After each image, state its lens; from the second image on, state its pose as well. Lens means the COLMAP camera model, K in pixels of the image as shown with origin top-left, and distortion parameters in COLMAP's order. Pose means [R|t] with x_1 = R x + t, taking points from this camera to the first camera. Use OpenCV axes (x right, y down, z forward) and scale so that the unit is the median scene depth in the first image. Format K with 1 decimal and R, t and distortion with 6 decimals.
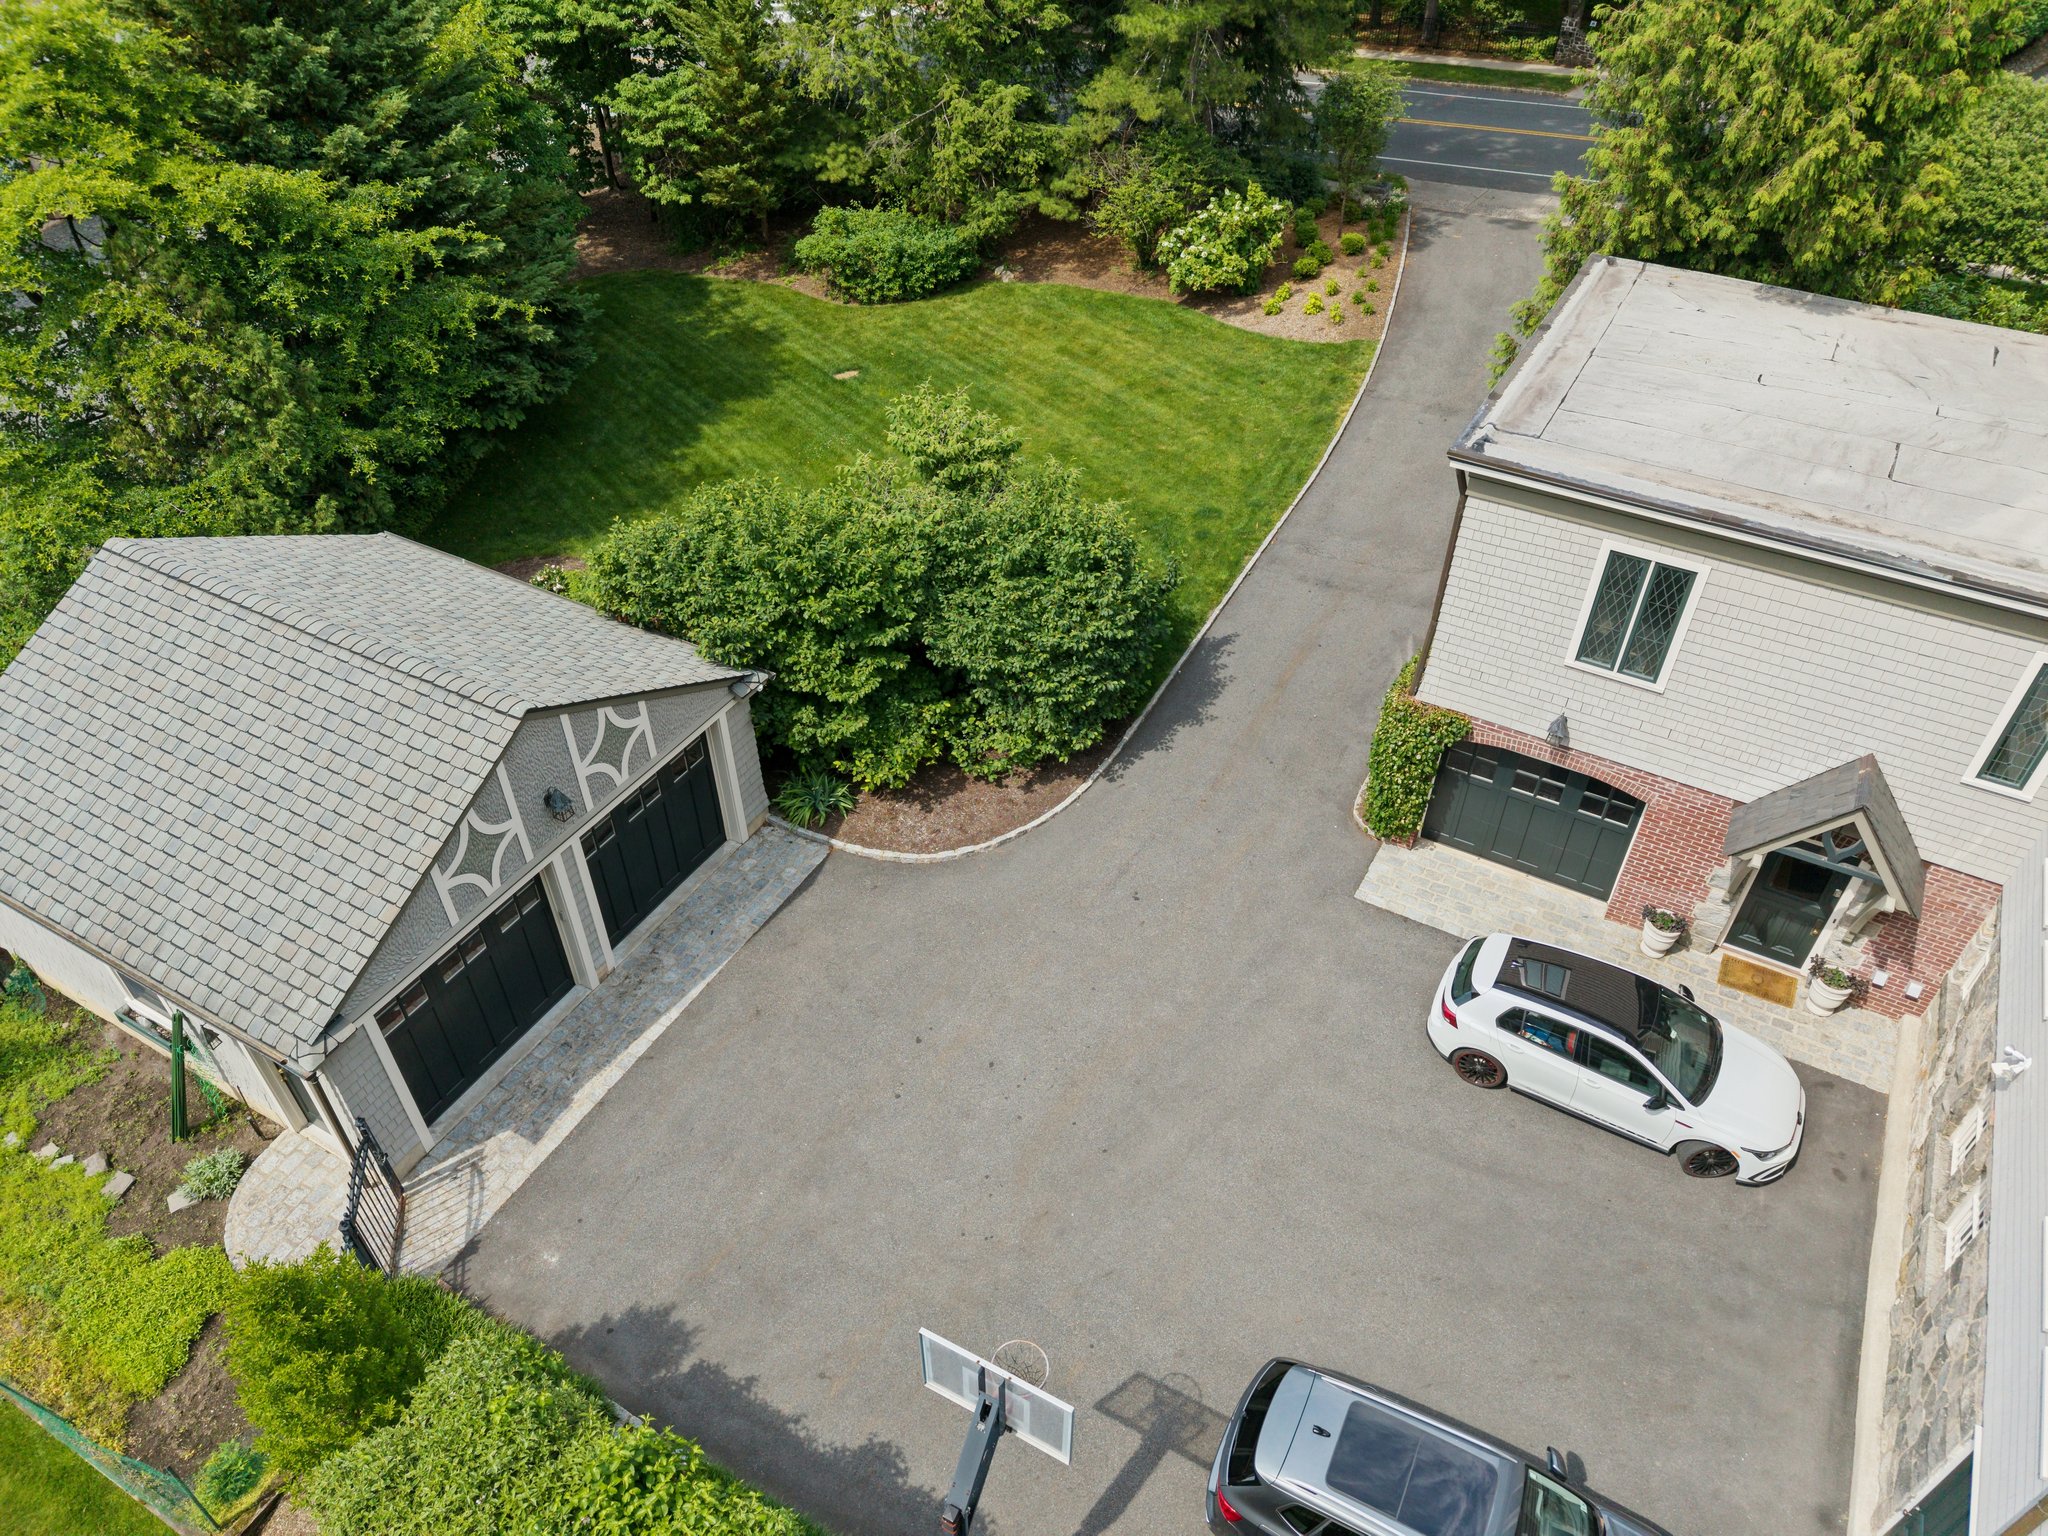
lens RADIAL K [[1396.1, 0, 1024.4], [0, 1396.1, 776.8], [0, 0, 1]] dist [0.000649, 0.001846]
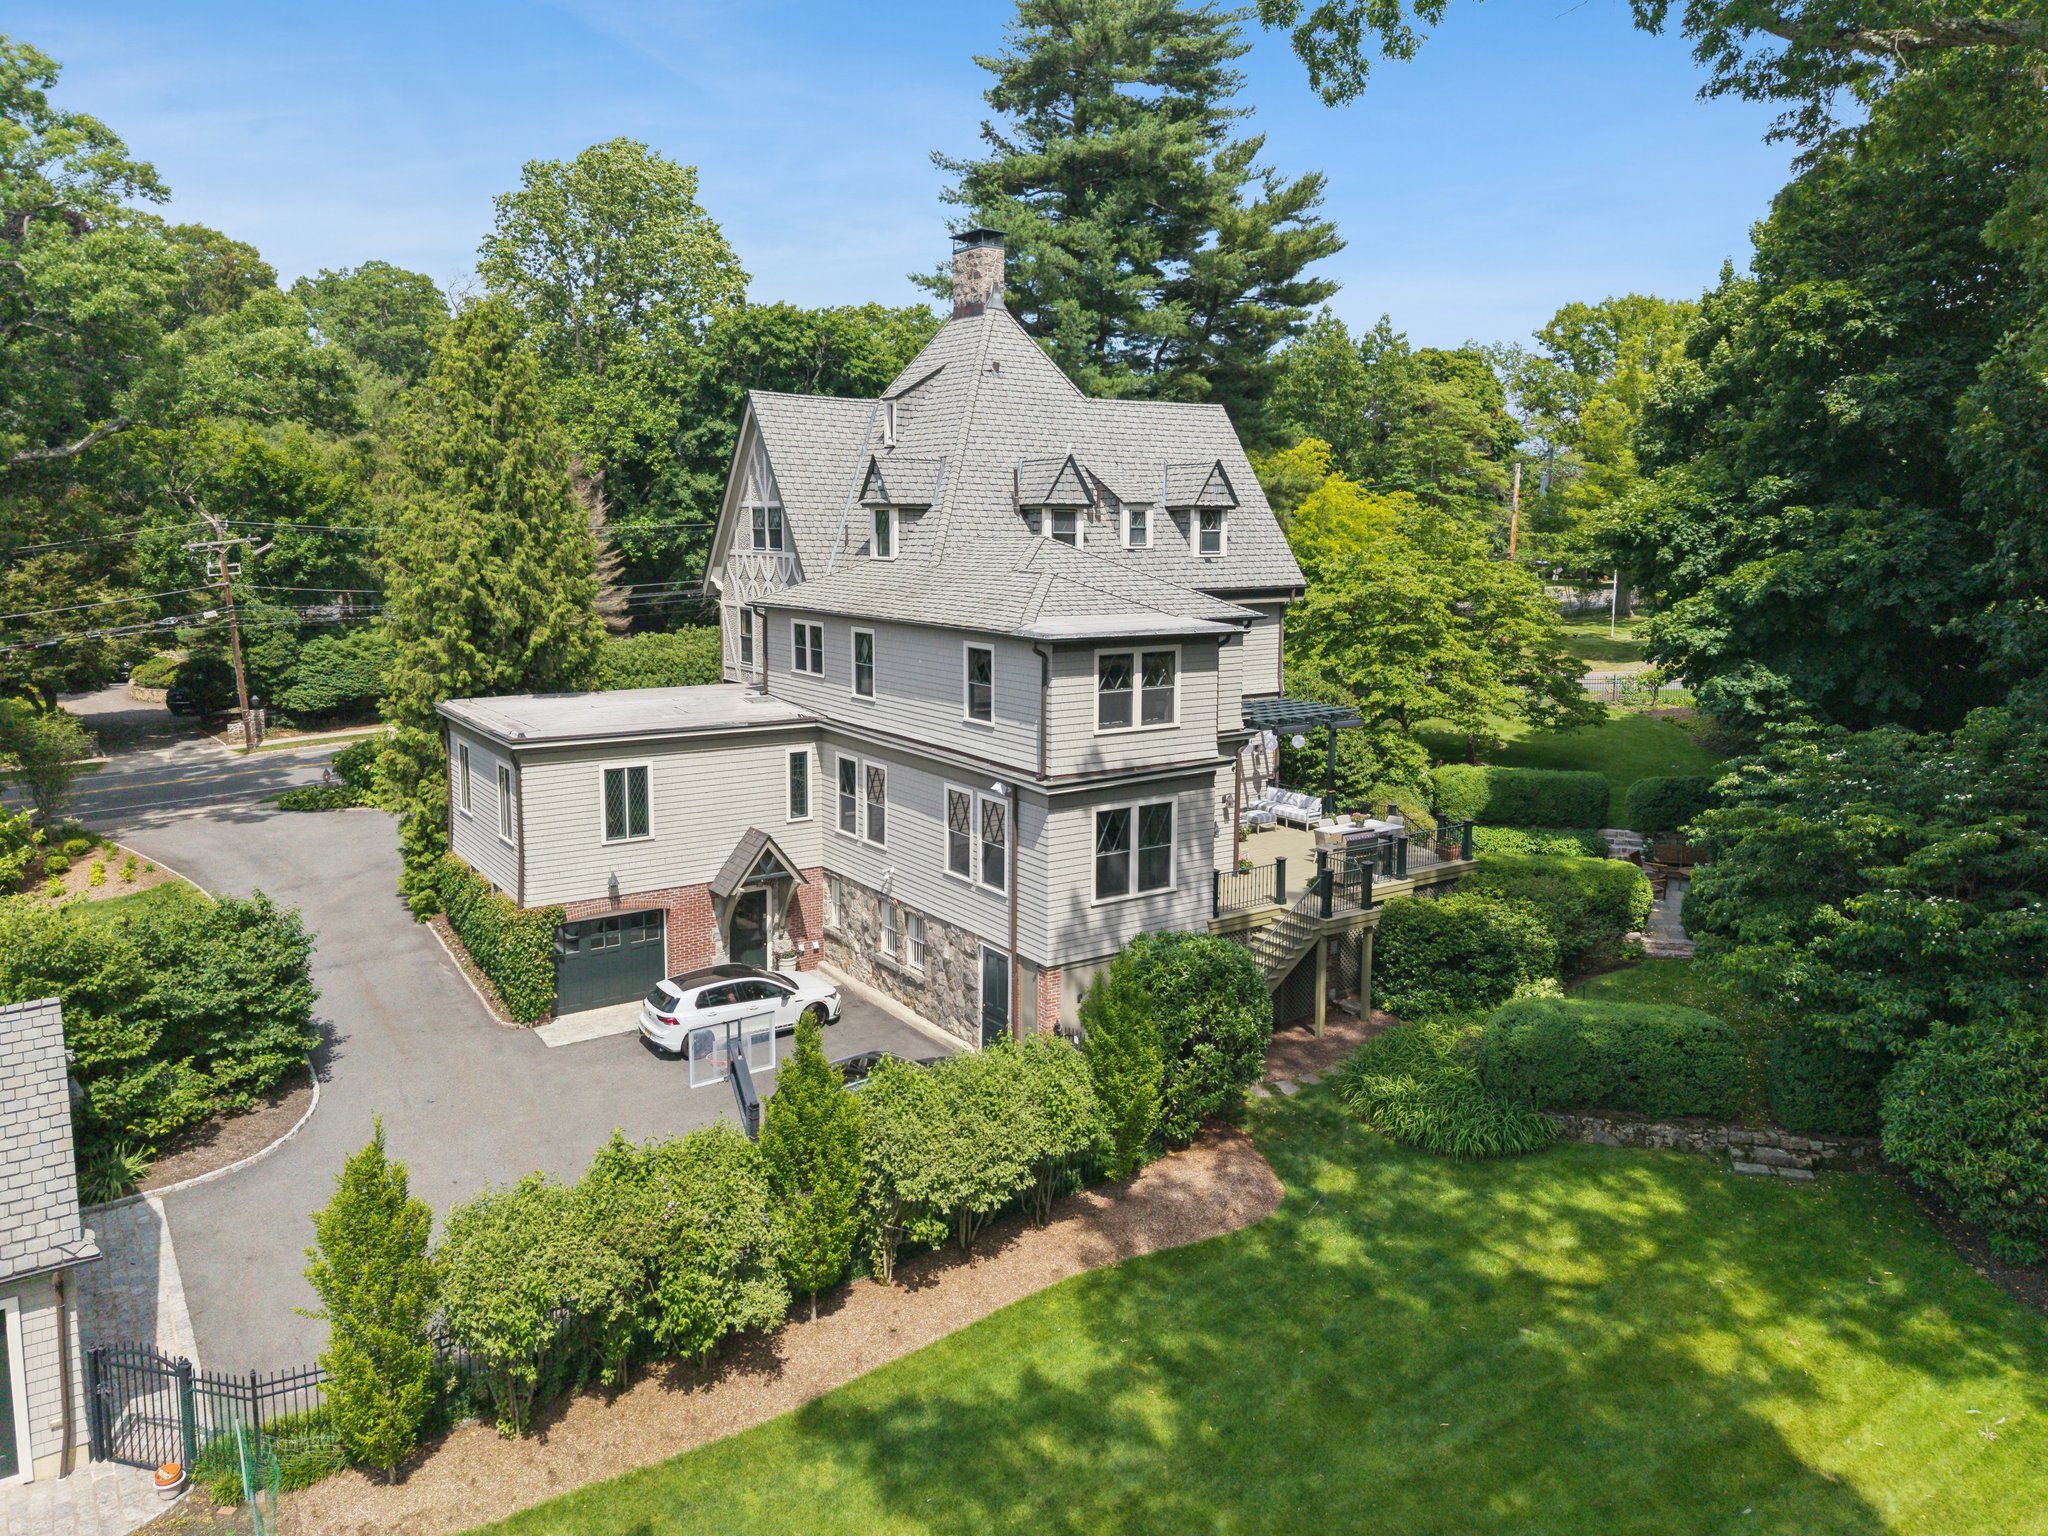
lens RADIAL K [[1396.1, 0, 1023.6], [0, 1396.1, 761.6], [0, 0, 1]] dist [0.000649, 0.001846]
pose [[0.424510, -0.137918, 0.894858, -0.956569], [0.582083, 0.798595, -0.153051, 0.415510], [-0.693520, 0.585854, 0.419291, -0.177911]]
